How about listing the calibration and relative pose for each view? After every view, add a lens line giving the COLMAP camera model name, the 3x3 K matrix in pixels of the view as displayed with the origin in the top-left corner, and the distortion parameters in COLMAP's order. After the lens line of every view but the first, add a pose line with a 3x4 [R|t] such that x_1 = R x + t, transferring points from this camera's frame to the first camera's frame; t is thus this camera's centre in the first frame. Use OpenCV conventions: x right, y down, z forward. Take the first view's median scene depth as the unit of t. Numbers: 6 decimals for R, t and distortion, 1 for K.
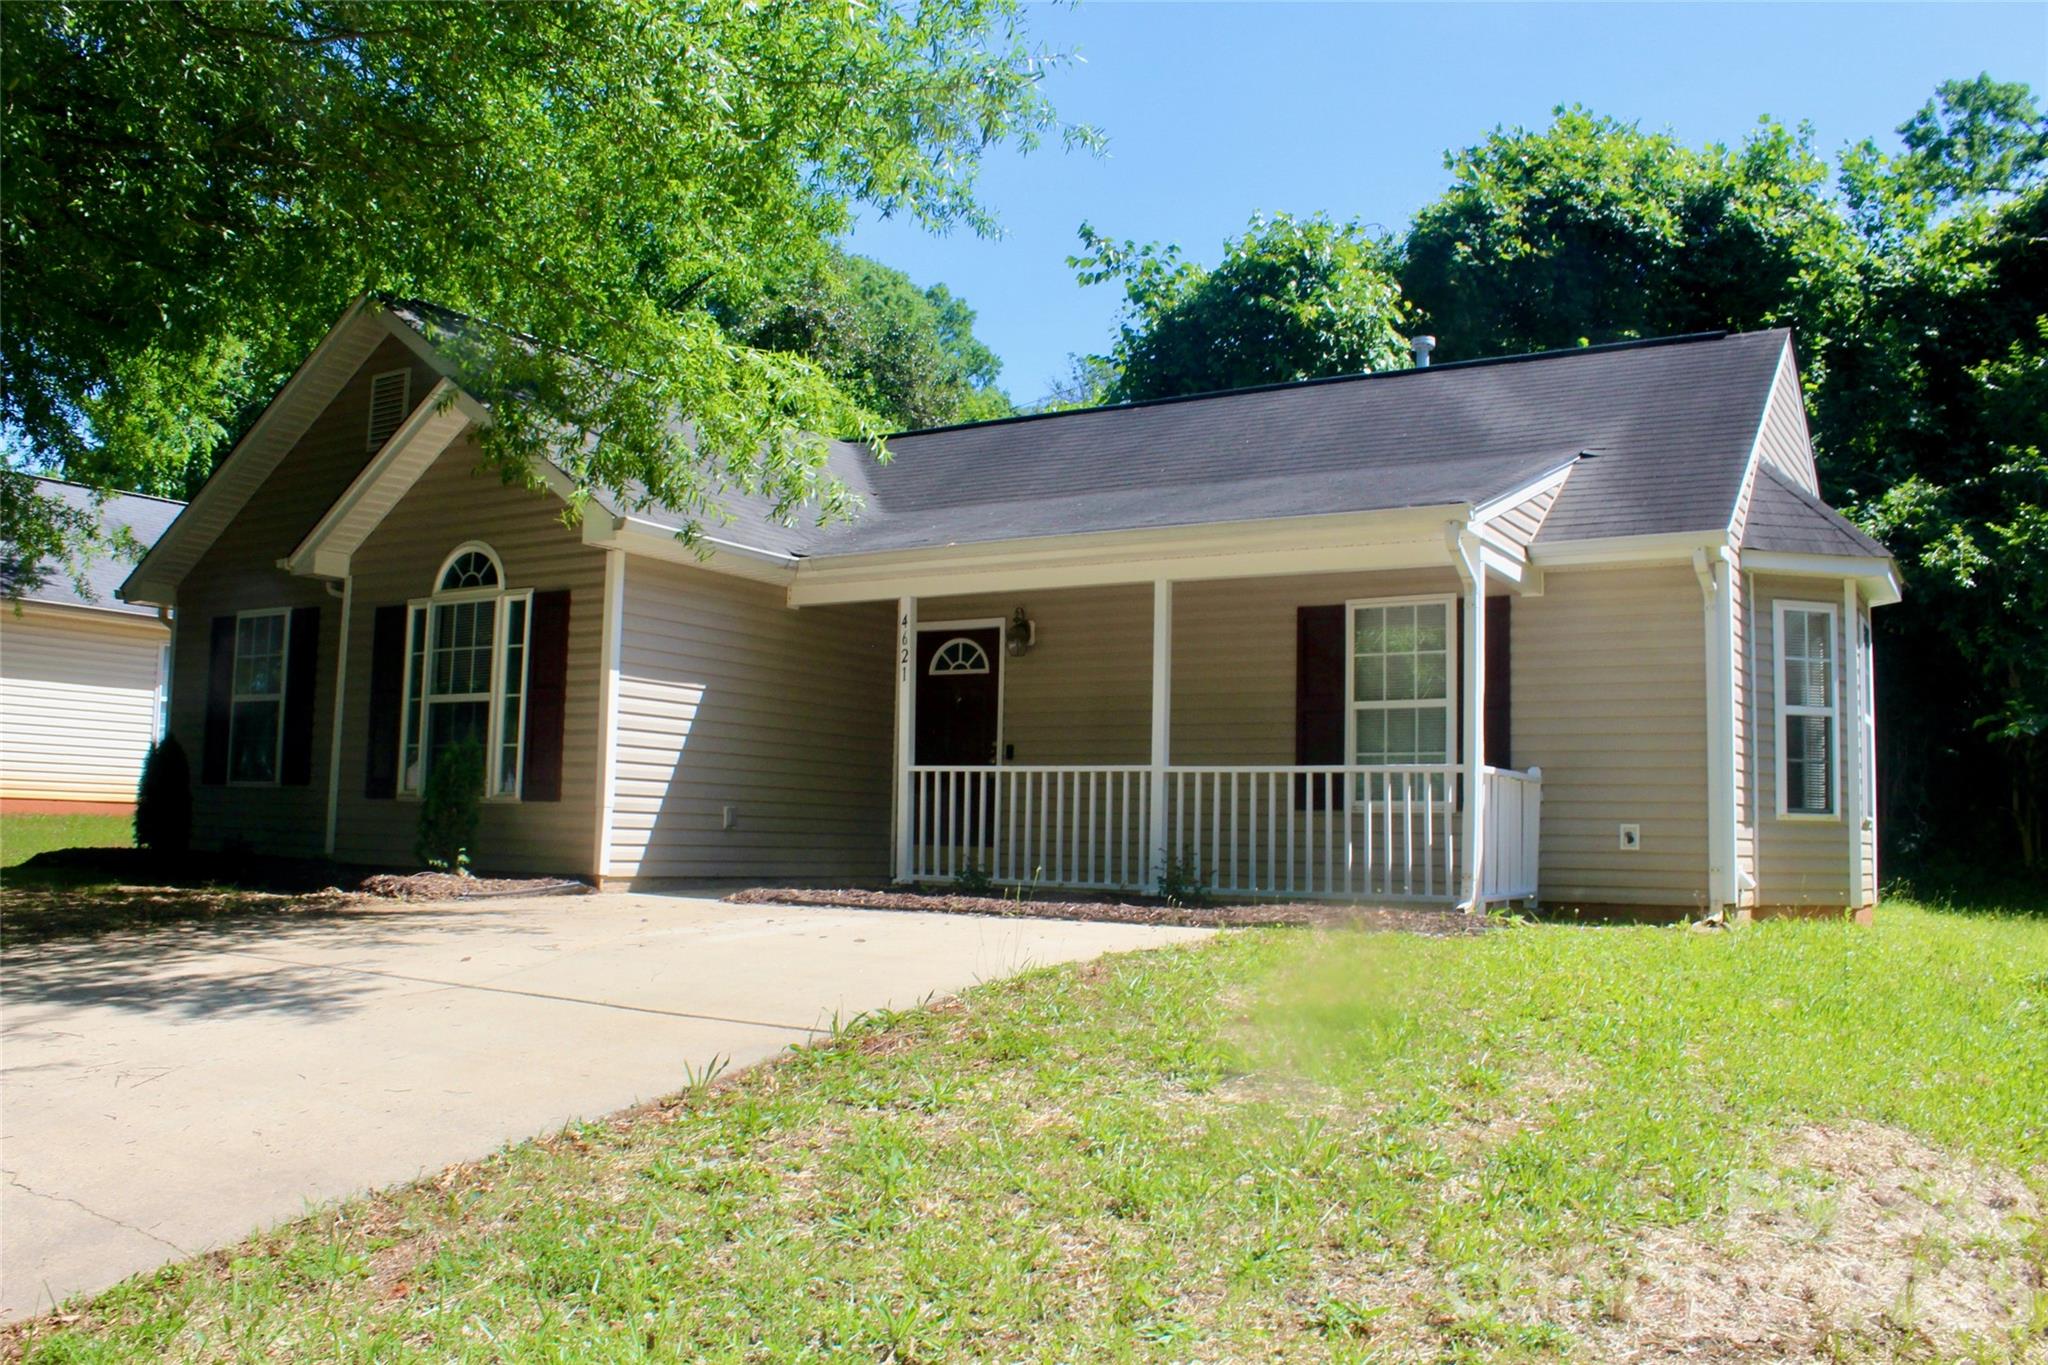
lens RADIAL K [[1690.7, 0, 1024.0], [0, 1690.7, 682.5], [0, 0, 1]] dist [-0.167679, 0.134862]
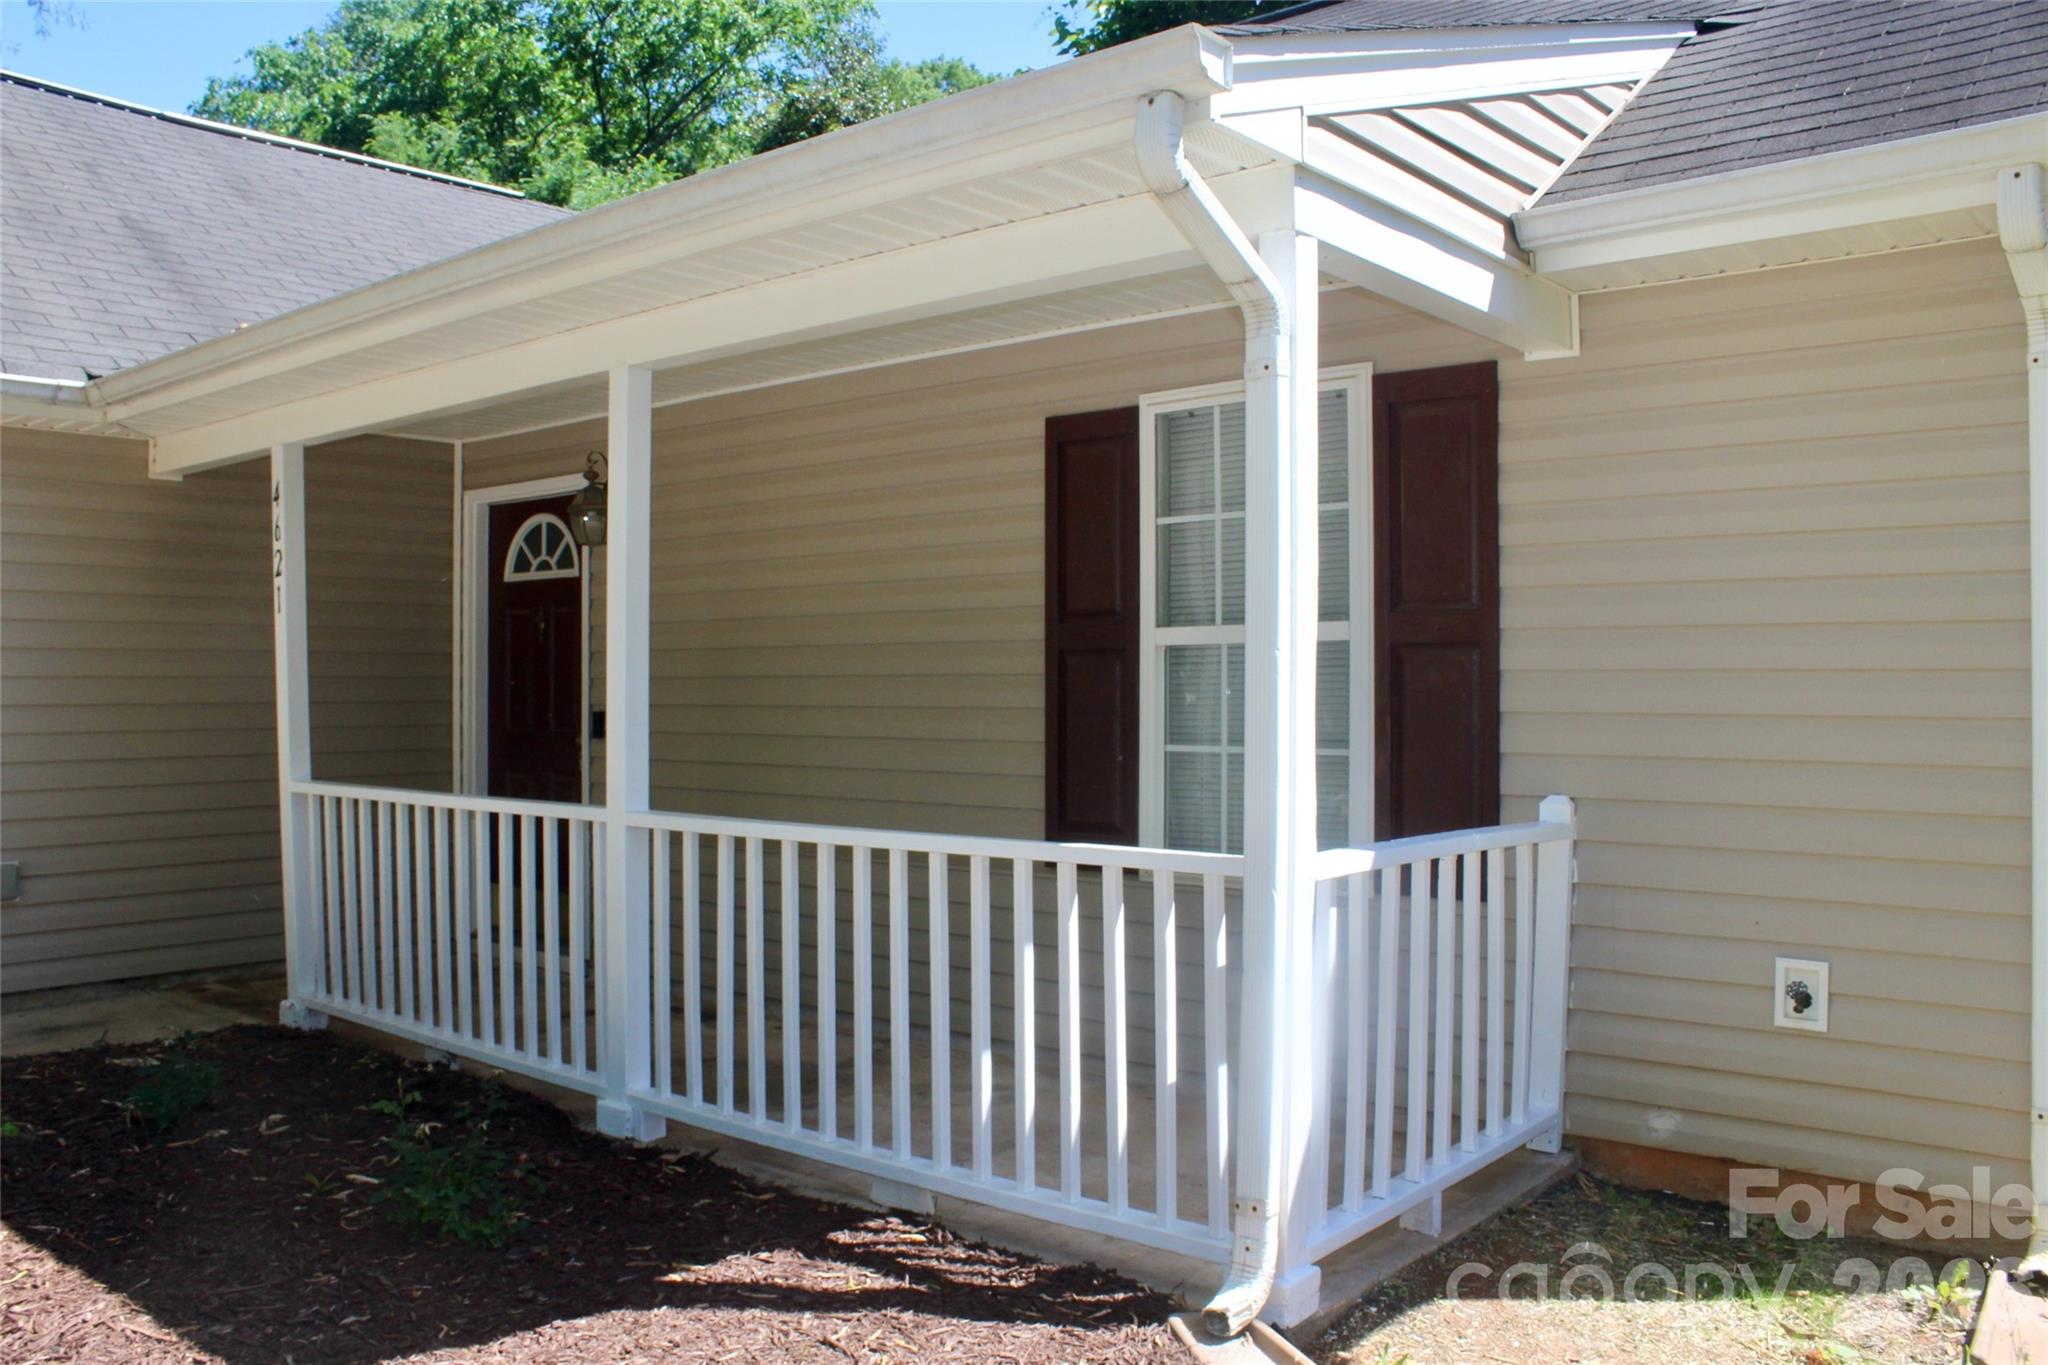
lens RADIAL K [[1693.0, 0, 1021.2], [0, 1693.0, 697.6], [0, 0, 1]] dist [-0.229181, 0.243212]
pose [[0.989092, -0.026219, -0.144949, 0.221613], [0.040238, 0.994697, 0.094646, -0.013307], [0.141699, -0.099446, 0.984902, 0.558567]]
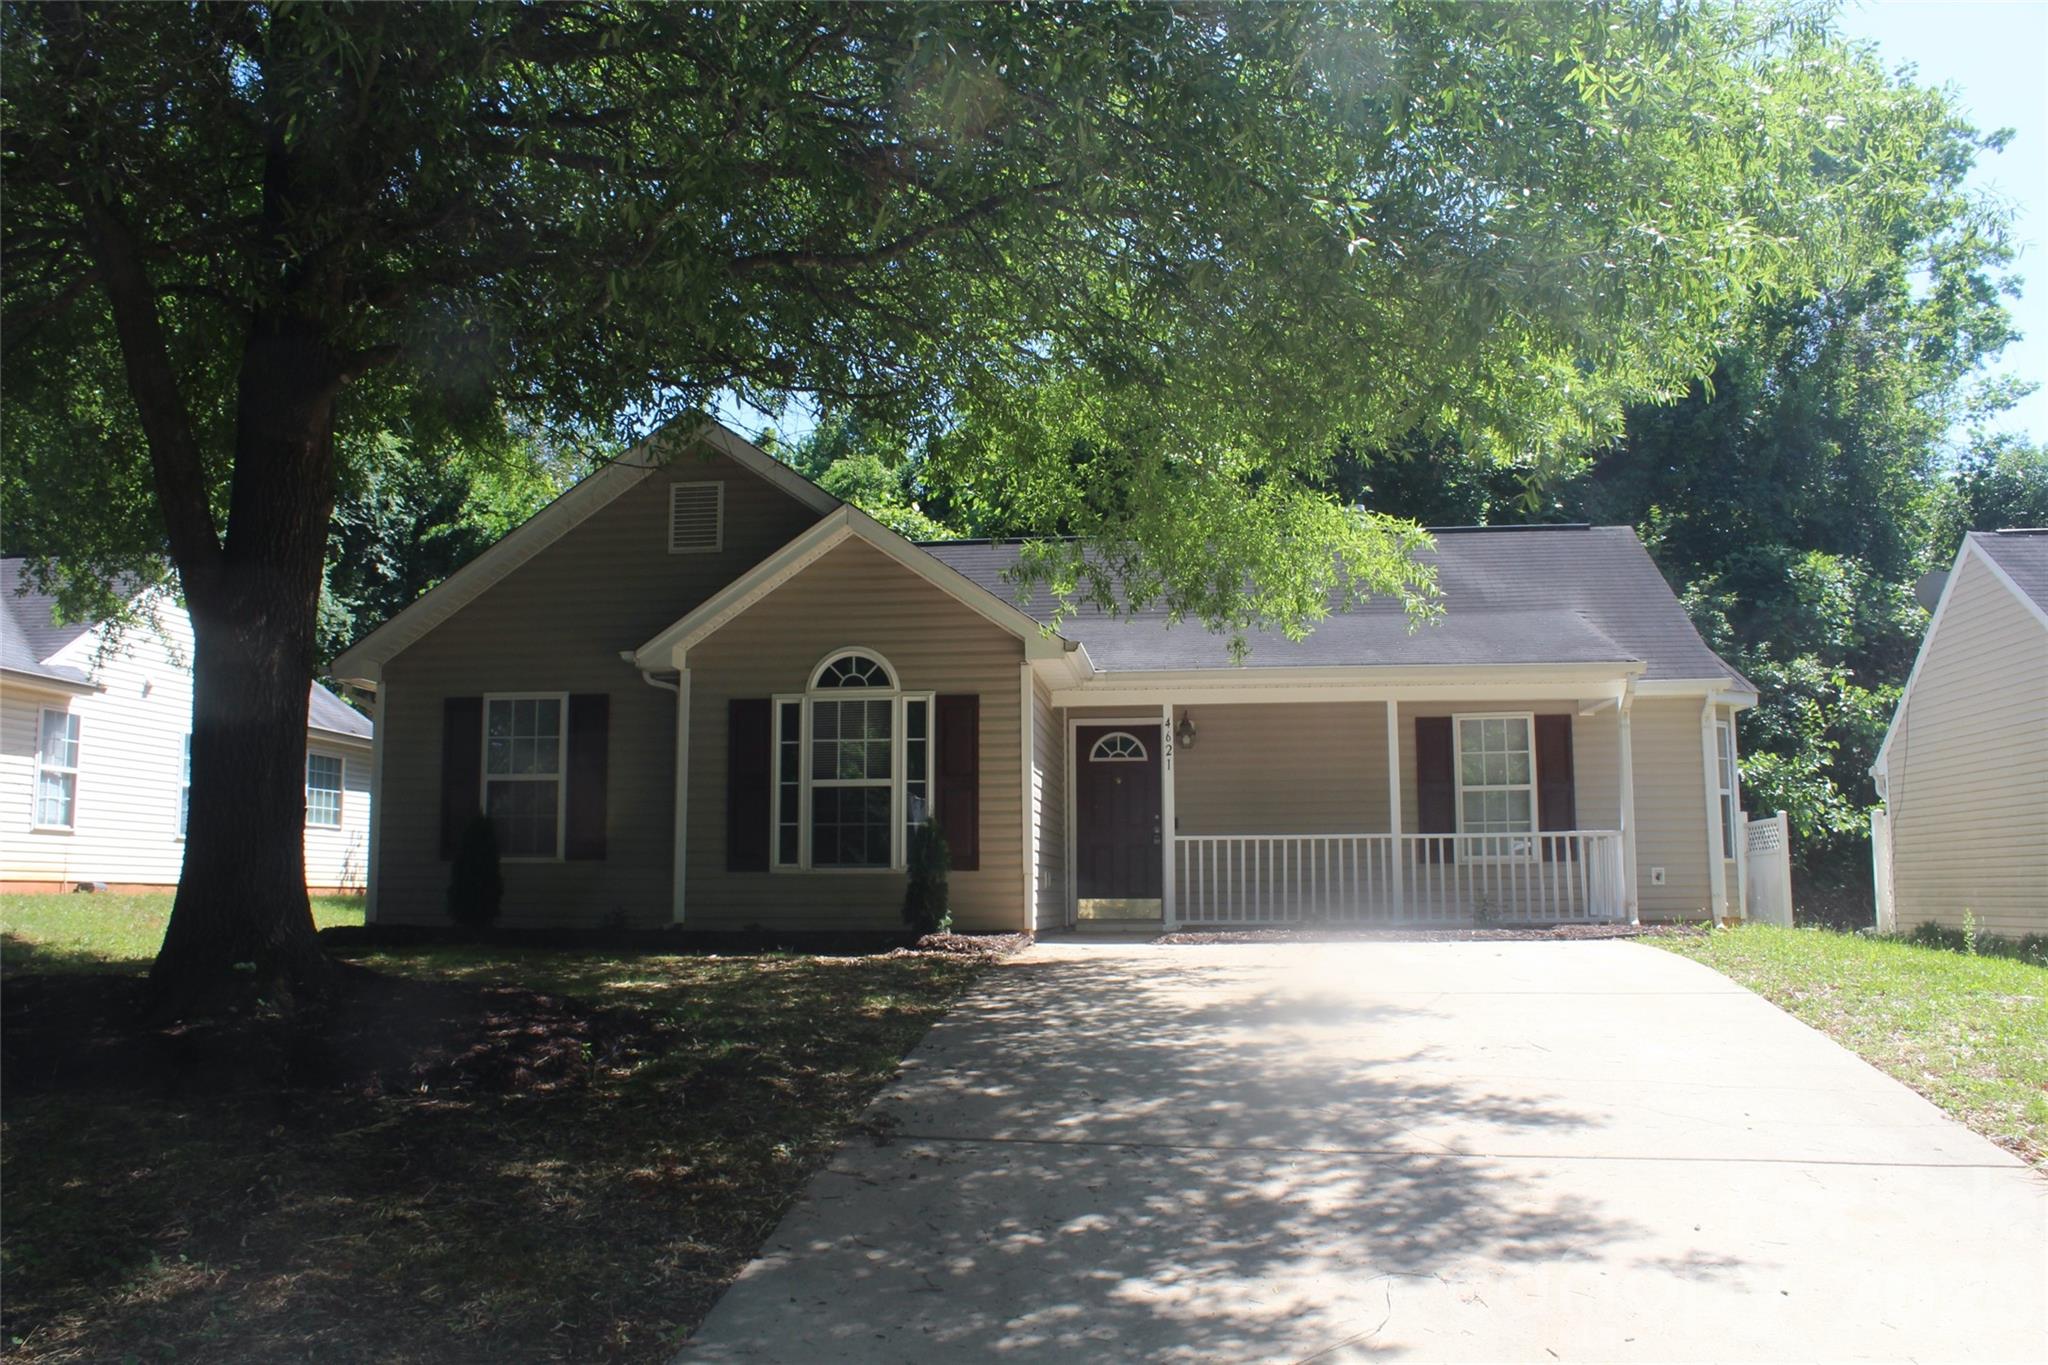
lens RADIAL K [[1690.7, 0, 1024.0], [0, 1690.7, 682.5], [0, 0, 1]] dist [-0.167679, 0.134862]
pose [[0.902389, 0.027243, 0.430060, -0.733888], [-0.013280, 0.999284, -0.035436, -0.020515], [-0.430717, 0.026266, 0.902105, -0.110394]]
